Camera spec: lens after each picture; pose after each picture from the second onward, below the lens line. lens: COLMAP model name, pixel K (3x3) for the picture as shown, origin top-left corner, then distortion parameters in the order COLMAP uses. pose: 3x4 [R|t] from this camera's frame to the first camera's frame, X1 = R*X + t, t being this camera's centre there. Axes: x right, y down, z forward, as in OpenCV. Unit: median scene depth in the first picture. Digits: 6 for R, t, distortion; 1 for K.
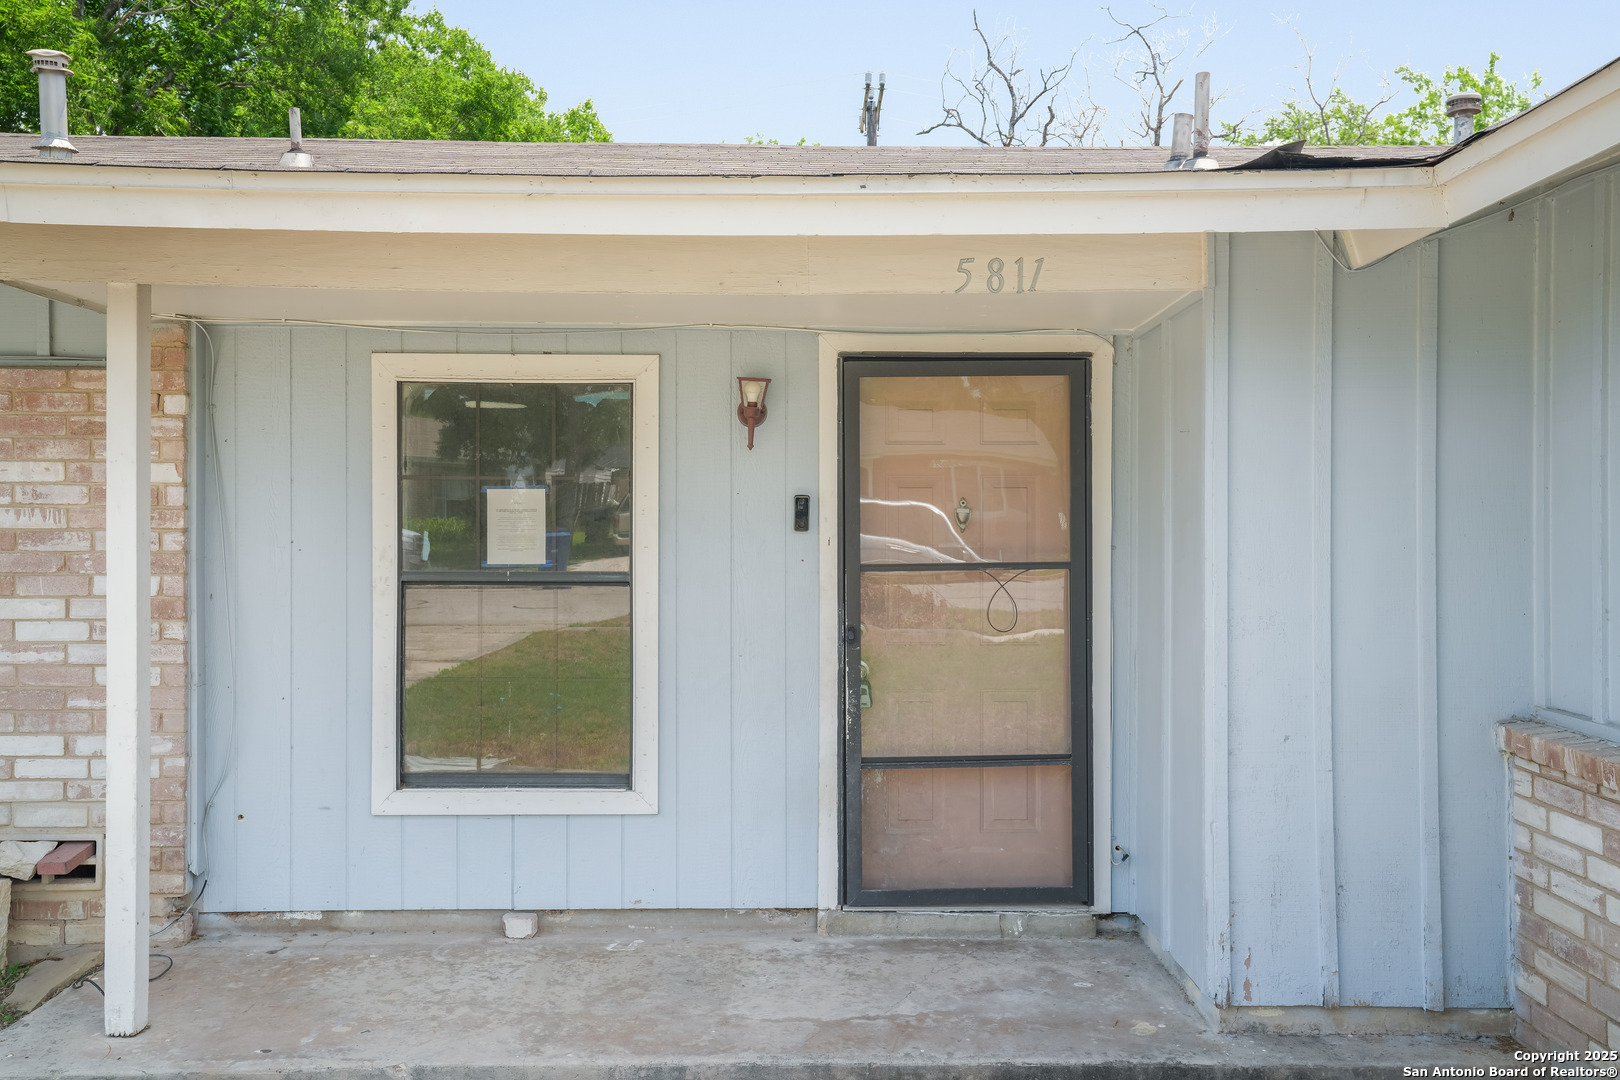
lens RADIAL K [[1459.9, 0, 810.0], [0, 1459.9, 540.0], [0, 0, 1]] dist [0.093748, 0.001124]
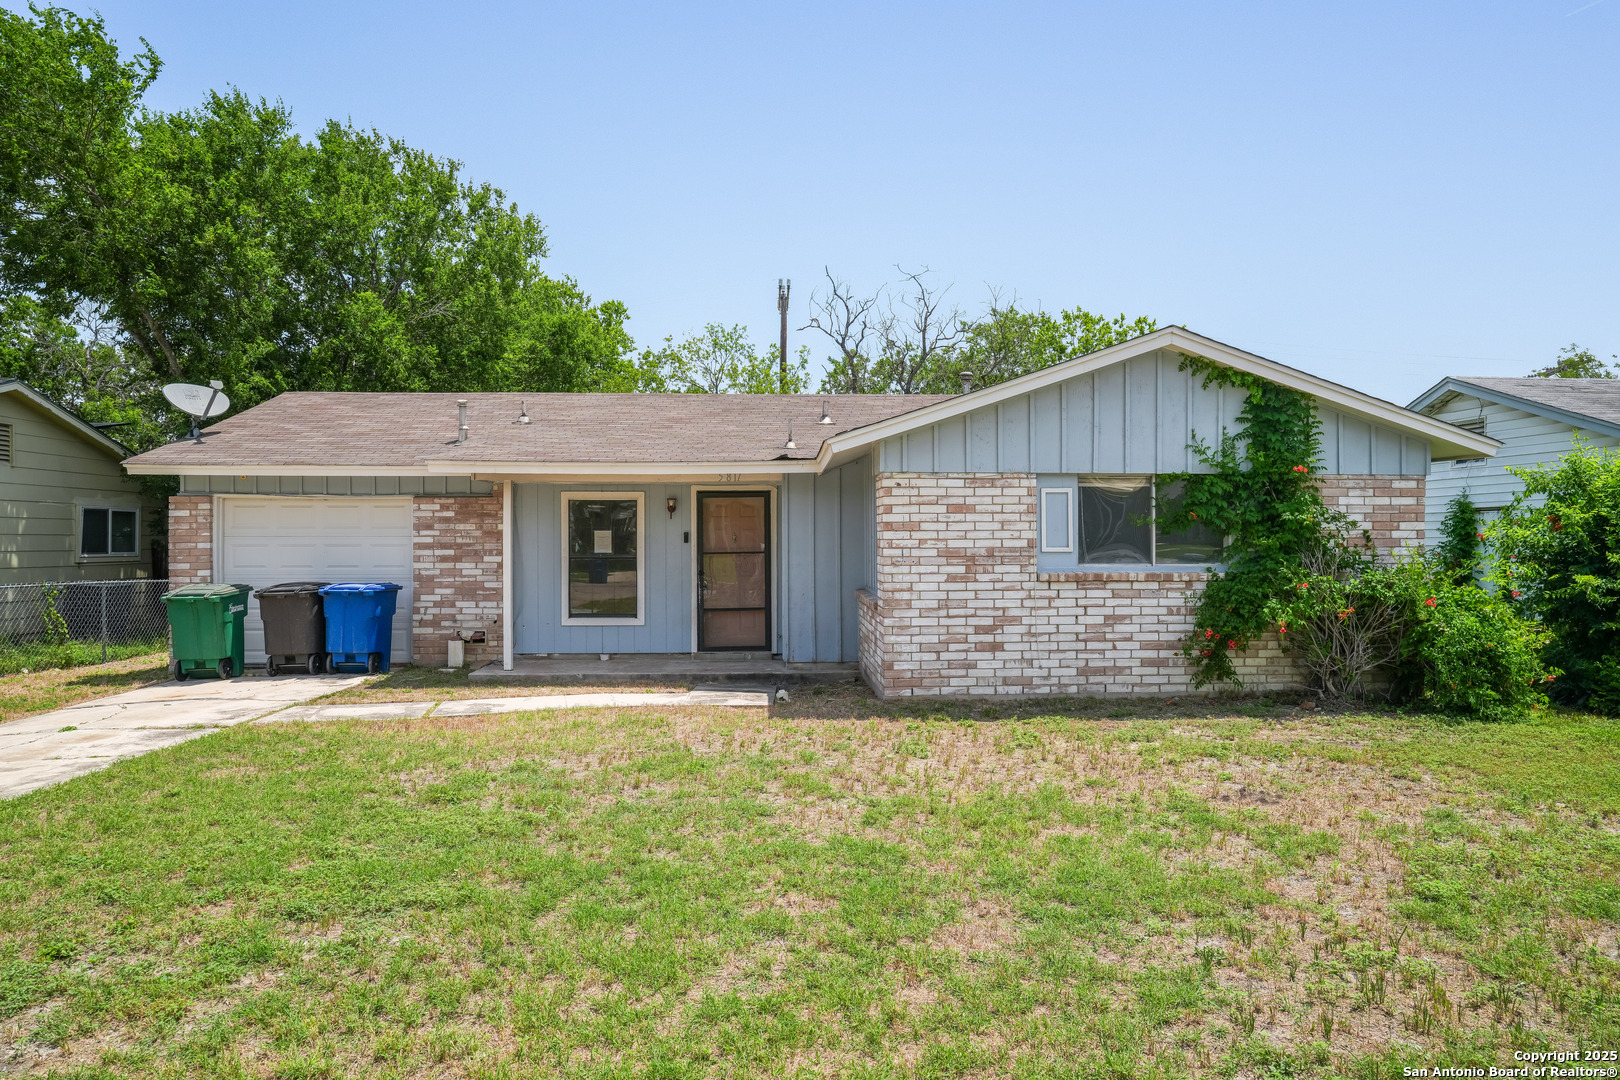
lens RADIAL K [[1071.7, 0, 810.0], [0, 1071.7, 540.0], [0, 0, 1]] dist [-0.000789, 0.000046]
pose [[0.999470, -0.003475, 0.032372, 0.204472], [0.003920, 0.999898, -0.013706, 0.023239], [-0.032321, 0.013826, 0.999382, -1.533526]]
